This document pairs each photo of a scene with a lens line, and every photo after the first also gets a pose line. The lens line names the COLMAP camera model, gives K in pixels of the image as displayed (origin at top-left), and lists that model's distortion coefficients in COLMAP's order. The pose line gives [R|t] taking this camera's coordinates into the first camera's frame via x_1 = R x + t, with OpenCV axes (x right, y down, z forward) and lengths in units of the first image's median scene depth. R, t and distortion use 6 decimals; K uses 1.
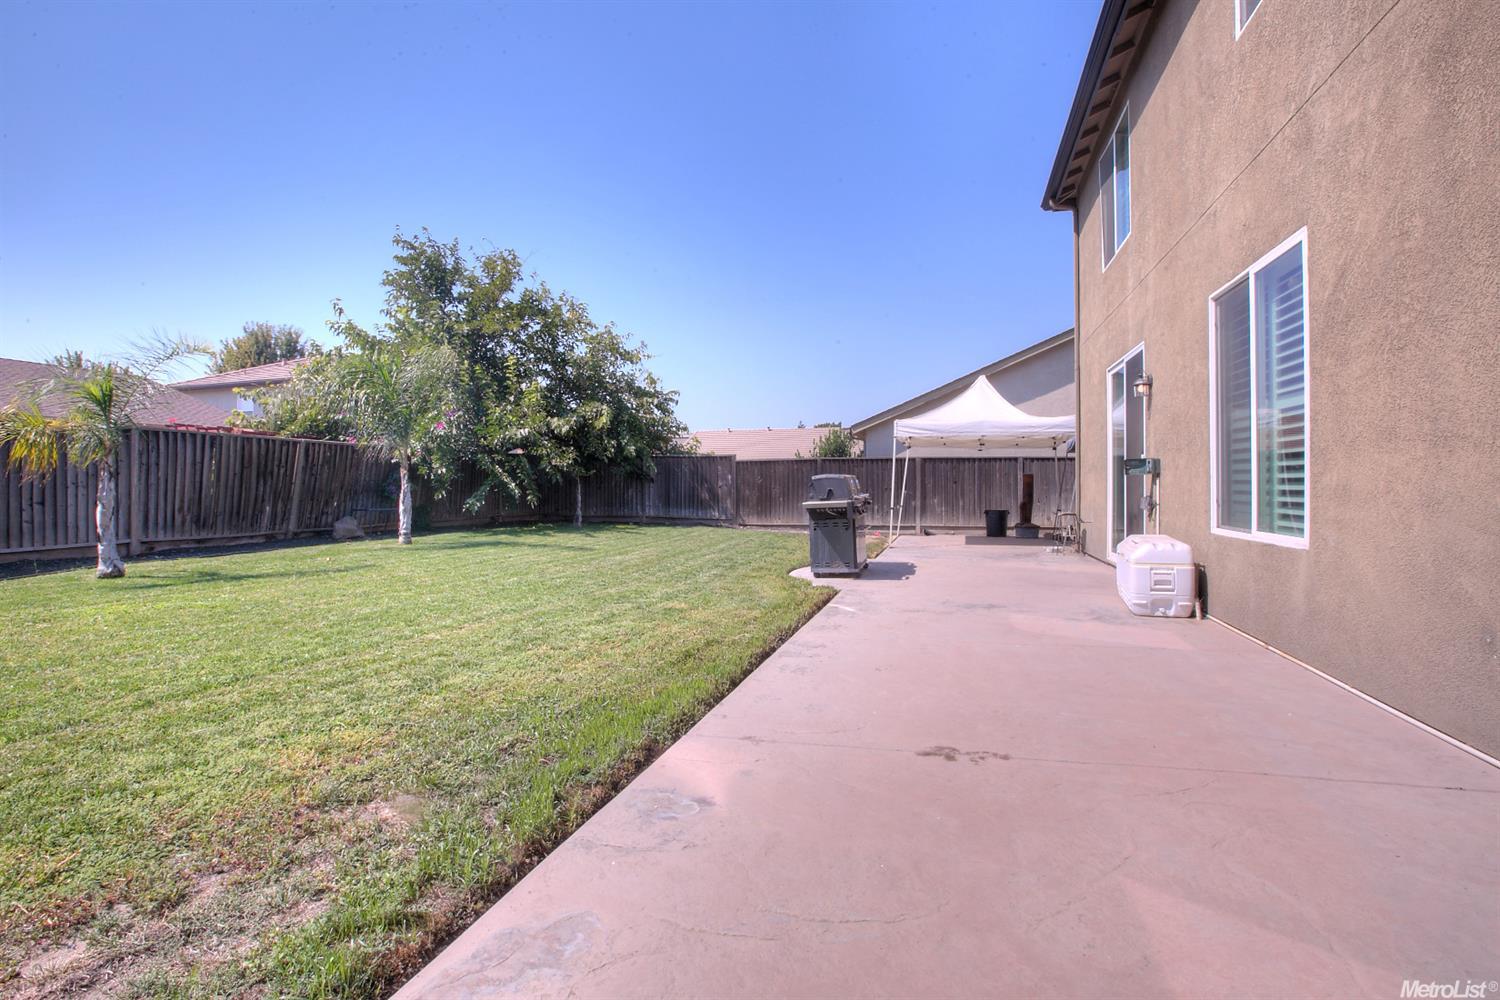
lens RADIAL K [[693.3, 0, 751.1], [0, 693.3, 492.0], [0, 0, 1]] dist [-0.064289, 0.024117]
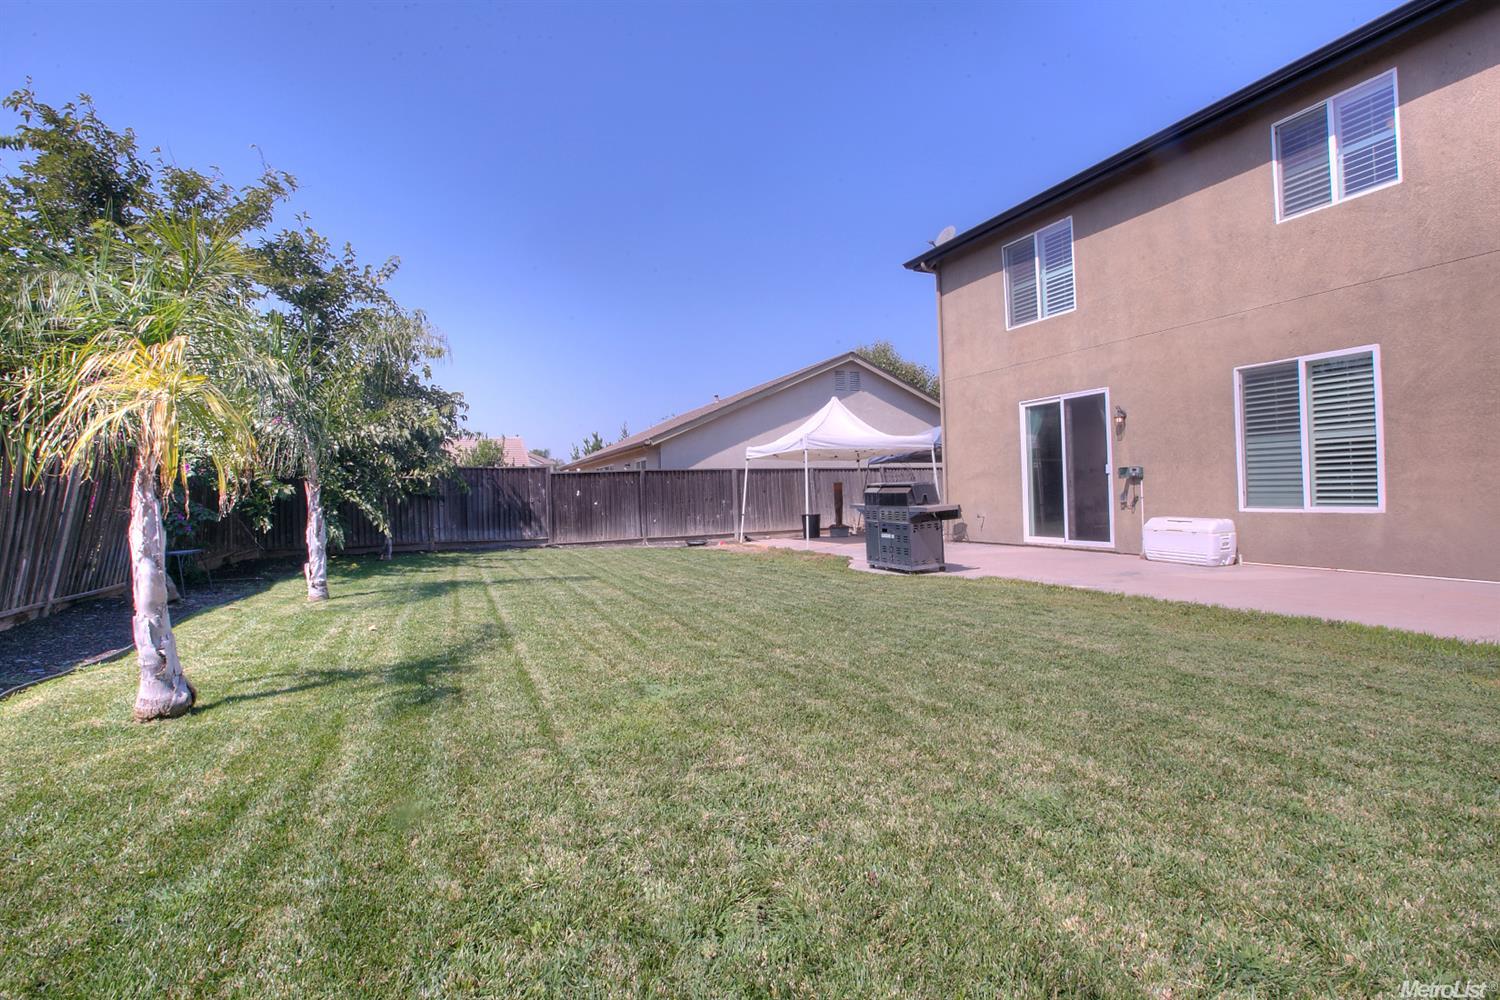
lens RADIAL K [[693.3, 0, 751.1], [0, 693.3, 492.0], [0, 0, 1]] dist [-0.064289, 0.024117]
pose [[0.768482, -0.021532, 0.639510, -0.457103], [0.034475, 0.999375, -0.007779, -0.005396], [-0.638943, 0.028025, 0.768744, 0.176181]]
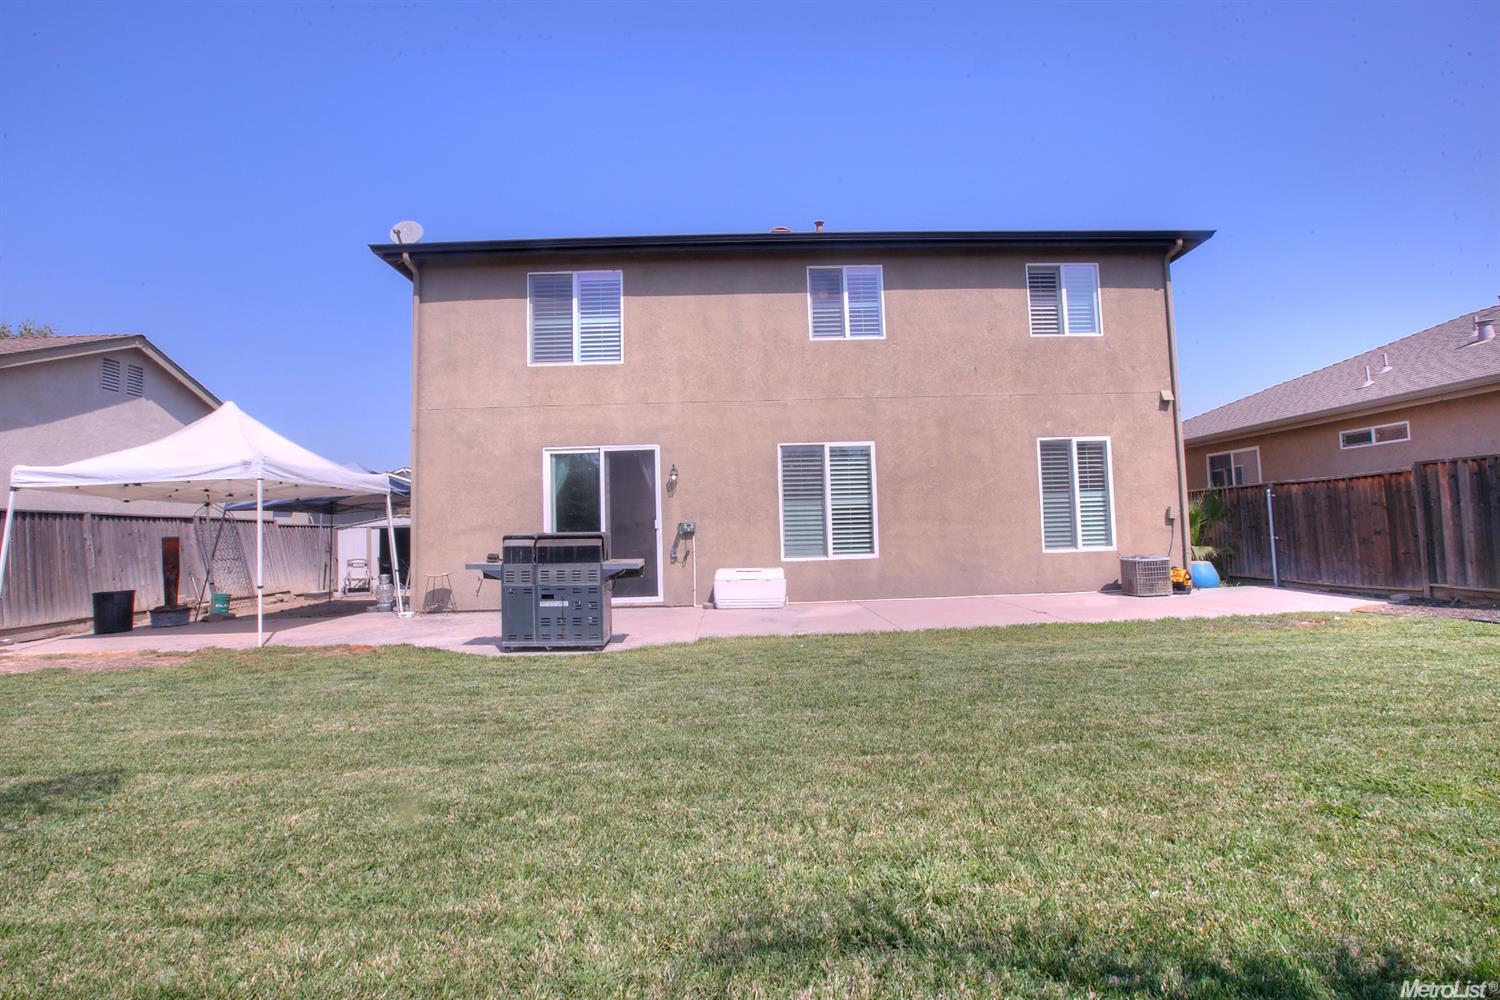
lens RADIAL K [[693.3, 0, 751.1], [0, 693.3, 492.0], [0, 0, 1]] dist [-0.064289, 0.024117]
pose [[-0.297870, 0.065766, 0.952338, -0.450741], [0.036178, 0.997685, -0.057582, -0.010223], [-0.953921, 0.017302, -0.299559, 0.602814]]
